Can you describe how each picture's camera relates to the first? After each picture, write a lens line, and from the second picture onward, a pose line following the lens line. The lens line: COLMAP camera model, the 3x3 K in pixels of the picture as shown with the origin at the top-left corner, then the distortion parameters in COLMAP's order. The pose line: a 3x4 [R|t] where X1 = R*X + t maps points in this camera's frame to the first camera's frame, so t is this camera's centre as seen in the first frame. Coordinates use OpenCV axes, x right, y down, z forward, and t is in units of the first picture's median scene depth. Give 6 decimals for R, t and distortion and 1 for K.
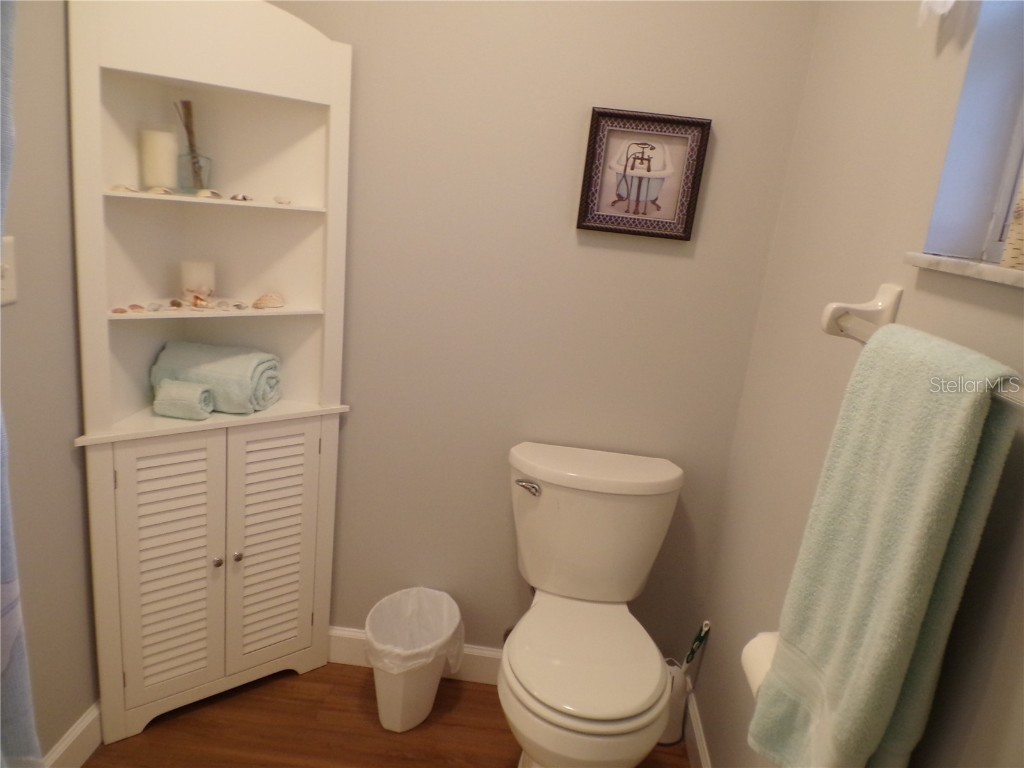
lens RADIAL K [[703.8, 0, 512.0], [0, 703.8, 392.0], [0, 0, 1]] dist [0.008916, 0.000926]
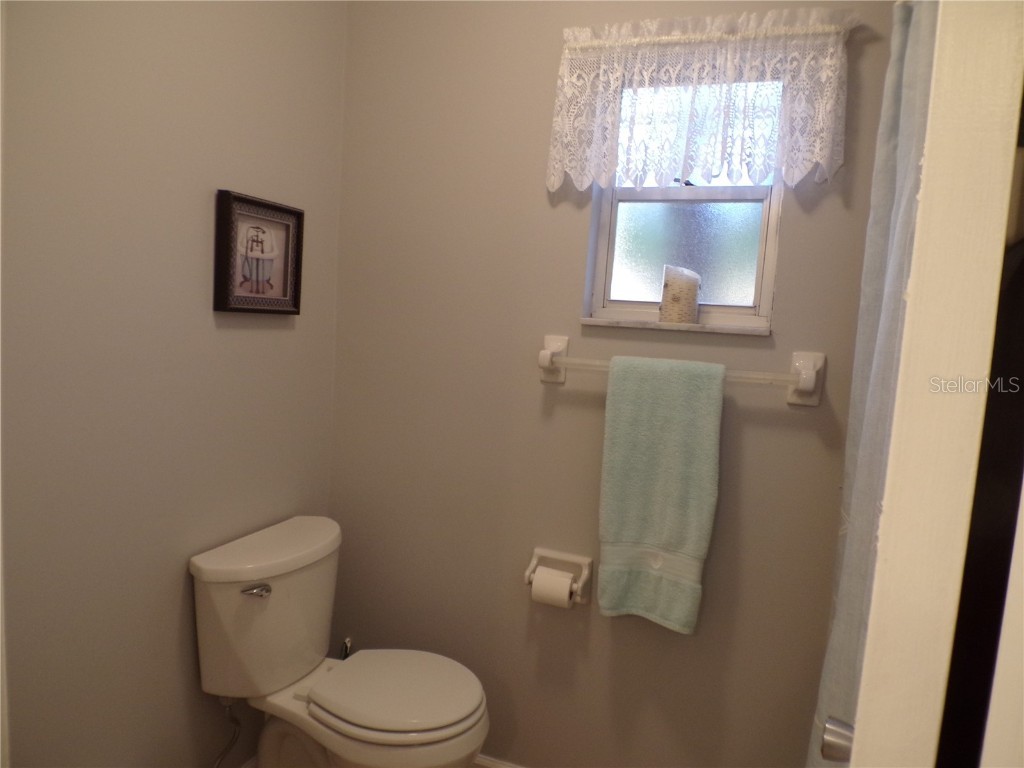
lens RADIAL K [[703.8, 0, 512.4], [0, 703.8, 379.6], [0, 0, 1]] dist [0.008916, 0.000926]
pose [[0.274752, -0.170399, 0.946296, -0.724813], [0.221209, 0.968974, 0.110256, -0.163717], [-0.935723, 0.179036, 0.303921, 0.366275]]
